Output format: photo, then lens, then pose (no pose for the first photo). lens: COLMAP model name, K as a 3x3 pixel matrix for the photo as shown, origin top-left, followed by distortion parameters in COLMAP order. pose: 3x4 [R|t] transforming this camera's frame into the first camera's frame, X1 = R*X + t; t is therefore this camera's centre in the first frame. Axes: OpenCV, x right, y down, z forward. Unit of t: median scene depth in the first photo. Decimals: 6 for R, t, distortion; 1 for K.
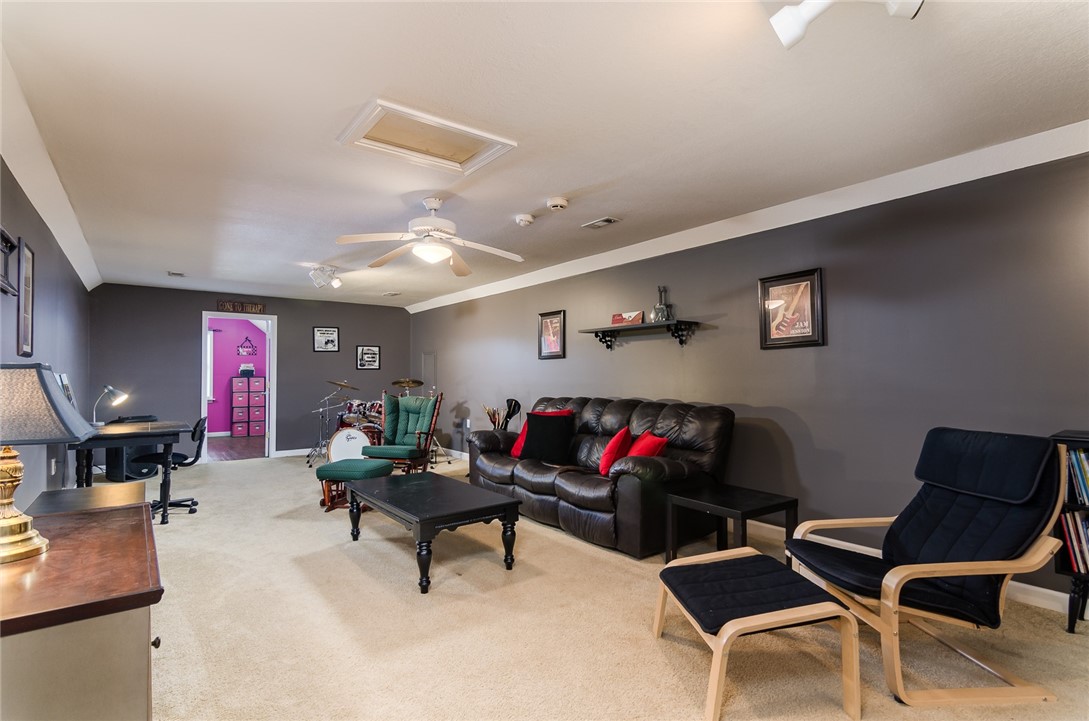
lens RADIAL K [[526.4, 0, 540.0], [0, 526.4, 369.1], [0, 0, 1]] dist [-0.002371, 0.001973]
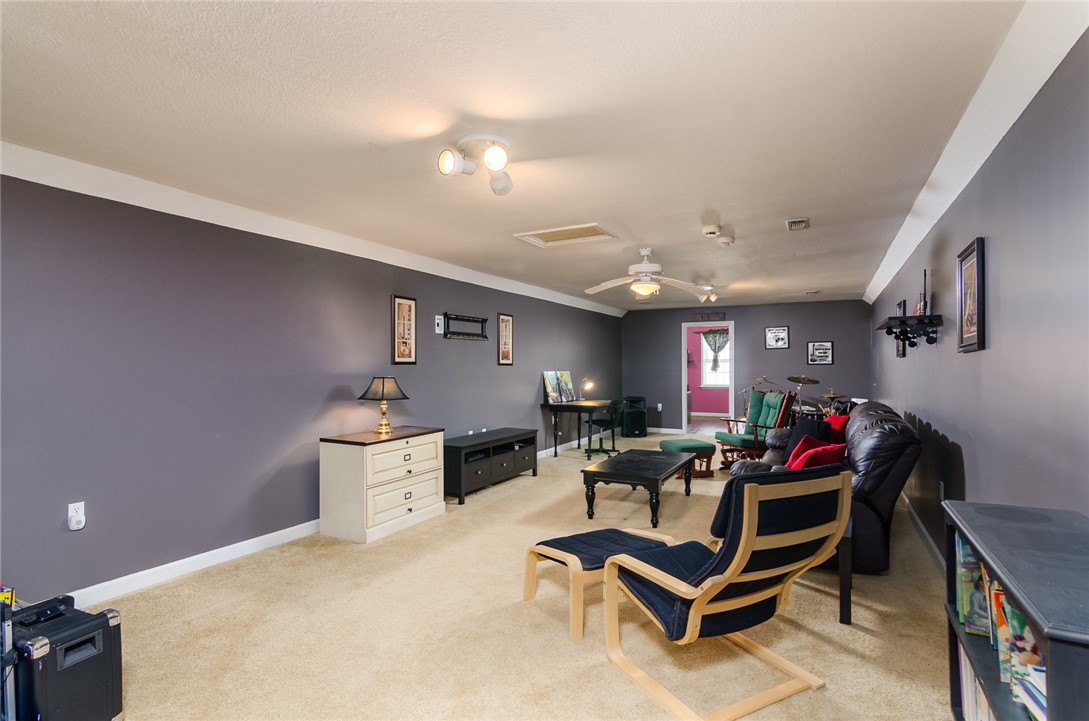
lens RADIAL K [[526.4, 0, 540.0], [0, 526.4, 357.8], [0, 0, 1]] dist [-0.002371, 0.001973]
pose [[0.426077, -0.008854, -0.904643, 0.383702], [0.012628, 0.999913, -0.003839, -0.016155], [0.904599, -0.009788, 0.426152, 0.070371]]
